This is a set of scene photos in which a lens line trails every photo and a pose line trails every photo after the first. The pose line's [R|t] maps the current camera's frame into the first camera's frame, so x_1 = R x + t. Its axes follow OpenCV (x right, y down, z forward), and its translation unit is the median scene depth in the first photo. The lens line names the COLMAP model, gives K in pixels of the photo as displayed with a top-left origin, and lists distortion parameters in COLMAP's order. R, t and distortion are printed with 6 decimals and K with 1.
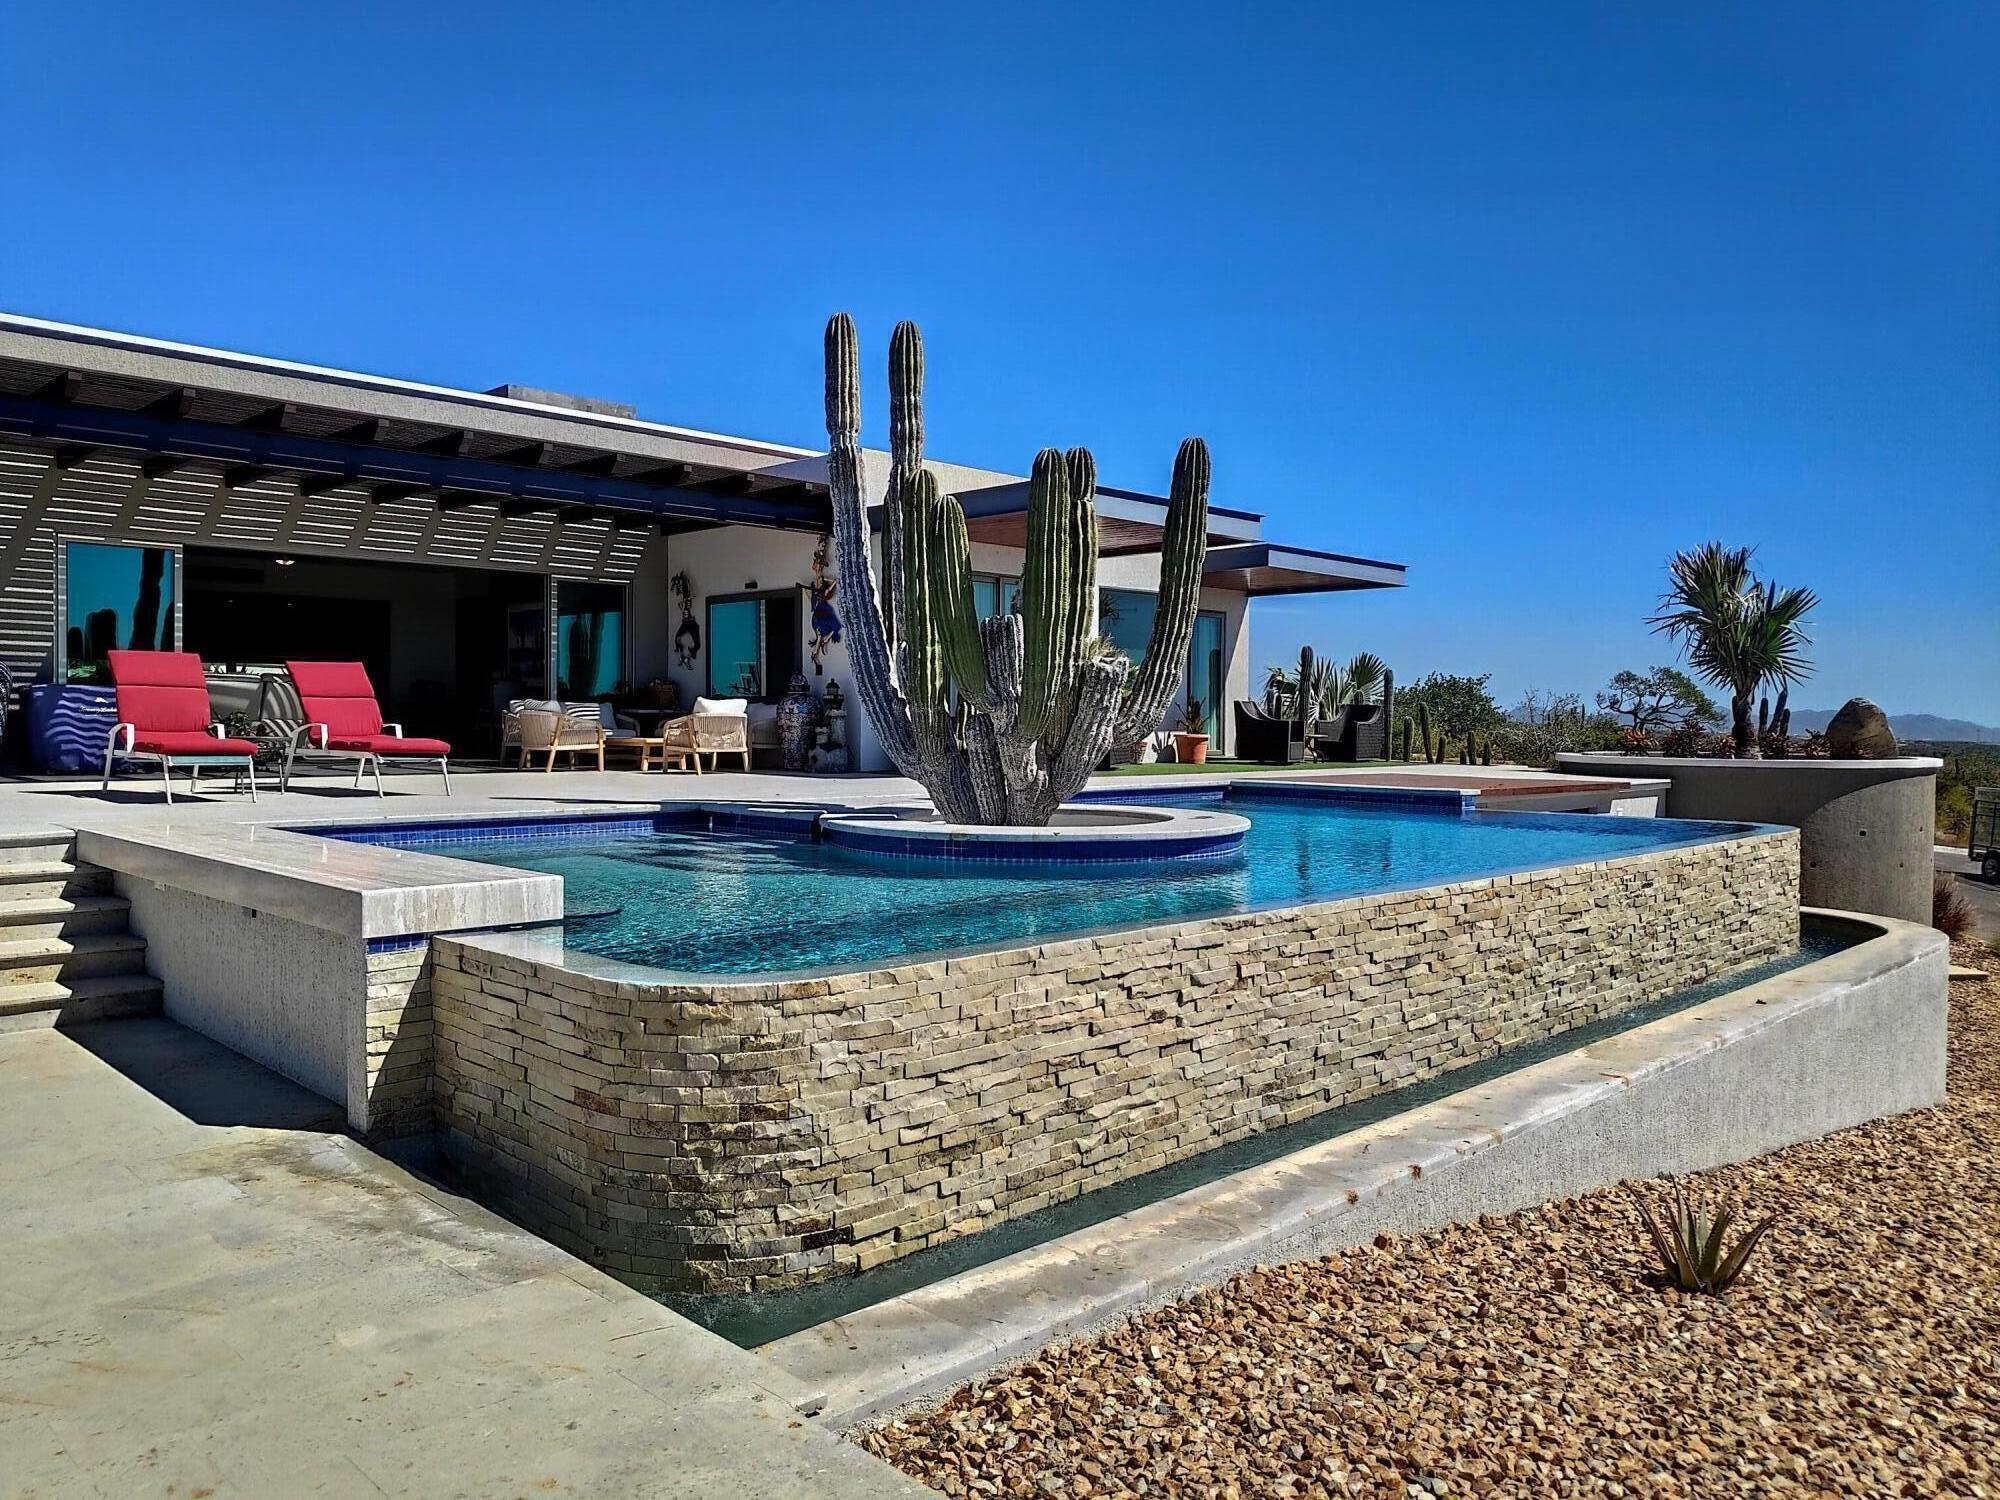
lens RADIAL K [[1466.6, 0, 1000.0], [0, 1466.6, 750.0], [0, 0, 1]] dist [0.062017, -0.097589]
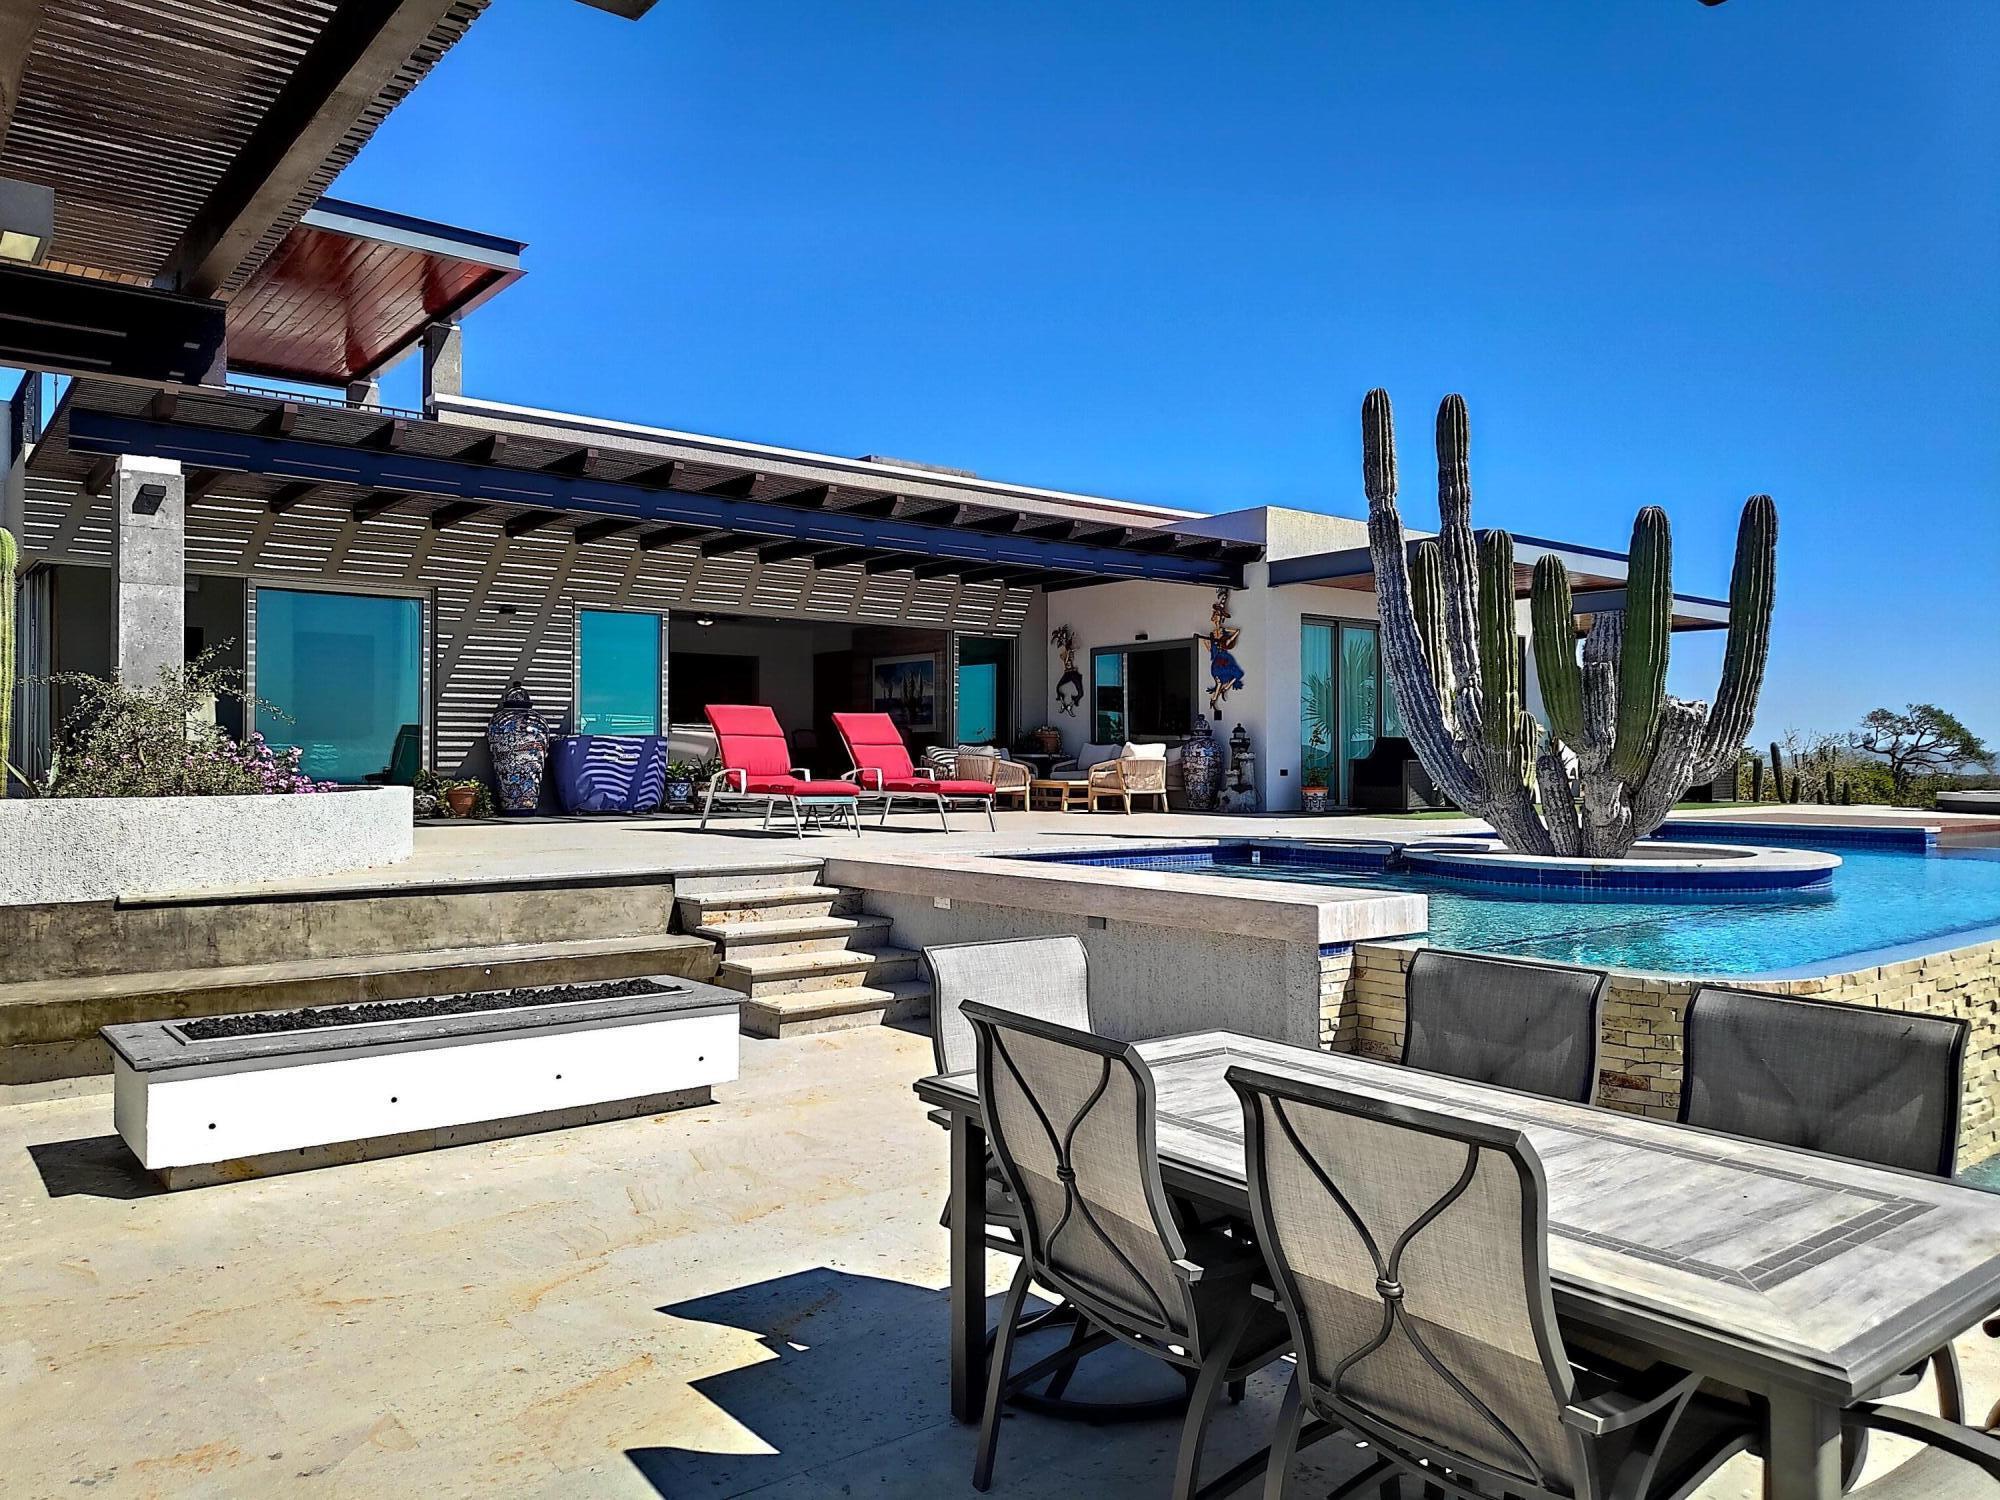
lens RADIAL K [[1466.6, 0, 1000.0], [0, 1466.6, 750.0], [0, 0, 1]] dist [0.062017, -0.097589]
pose [[0.994568, -0.007056, -0.103851, -0.184578], [0.003900, 0.999525, -0.030566, 0.002066], [0.104017, 0.029994, 0.994123, -0.070197]]
